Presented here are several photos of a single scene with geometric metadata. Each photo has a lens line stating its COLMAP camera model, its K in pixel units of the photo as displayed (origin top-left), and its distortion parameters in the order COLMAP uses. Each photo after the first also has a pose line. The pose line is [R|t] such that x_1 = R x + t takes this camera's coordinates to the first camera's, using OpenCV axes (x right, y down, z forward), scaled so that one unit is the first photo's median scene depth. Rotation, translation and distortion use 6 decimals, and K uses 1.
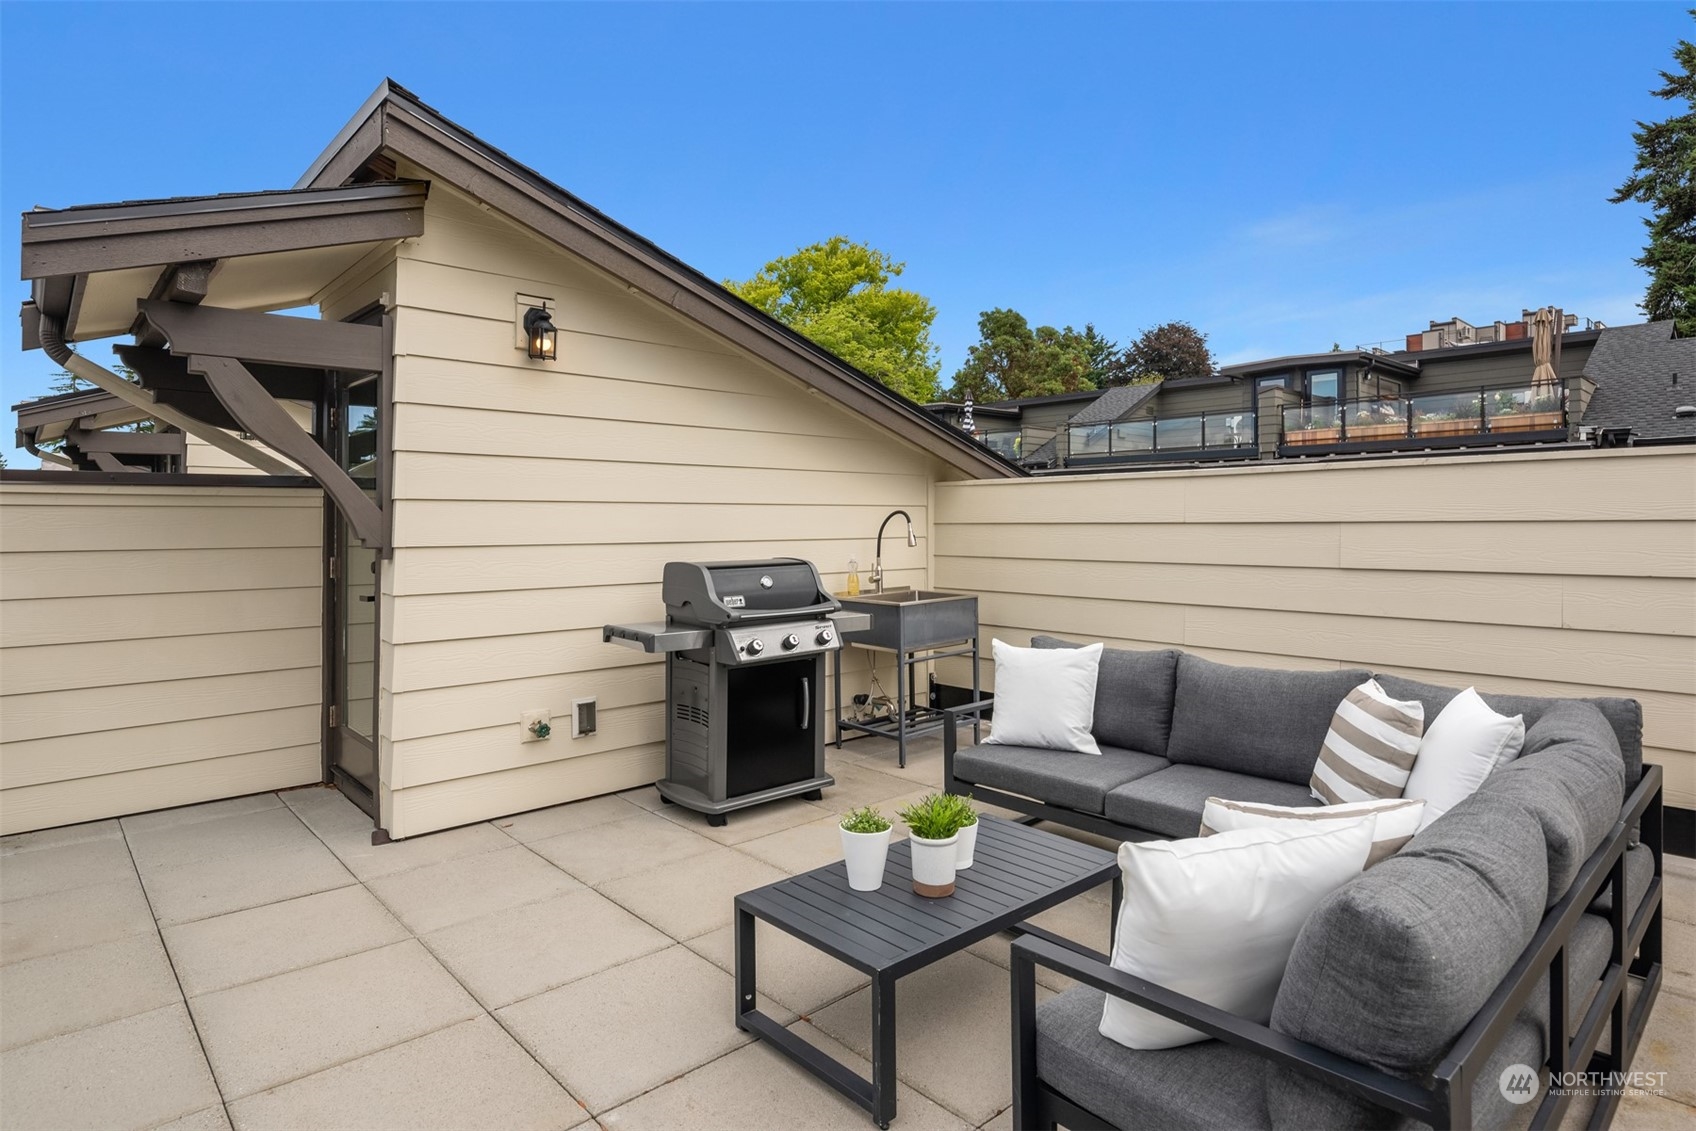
lens RADIAL K [[918.1, 0, 856.5], [0, 918.1, 549.8], [0, 0, 1]] dist [0.001284, 0.001234]
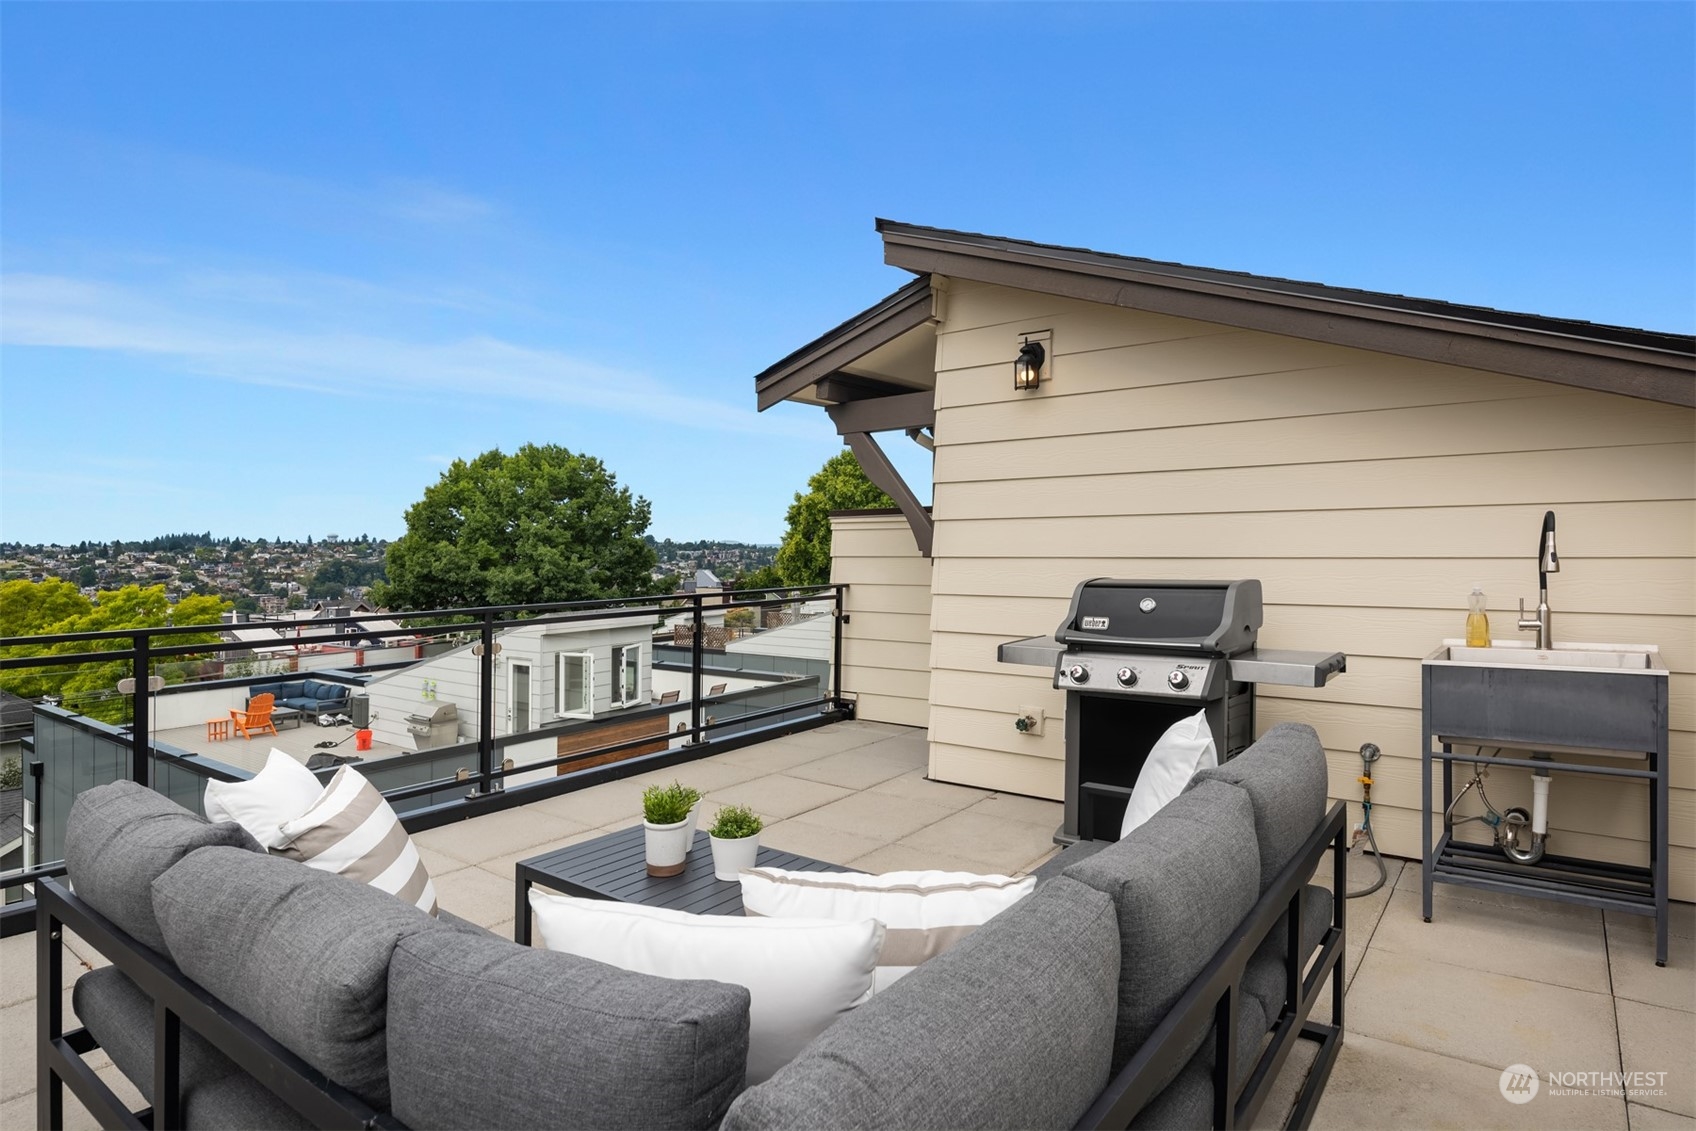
lens RADIAL K [[918.1, 0, 857.8], [0, 918.1, 558.6], [0, 0, 1]] dist [0.001284, 0.001234]
pose [[0.182886, 0.020202, -0.982927, 0.712007], [-0.017291, 0.999700, 0.017330, -0.019069], [0.982982, 0.013826, 0.183181, 0.601242]]
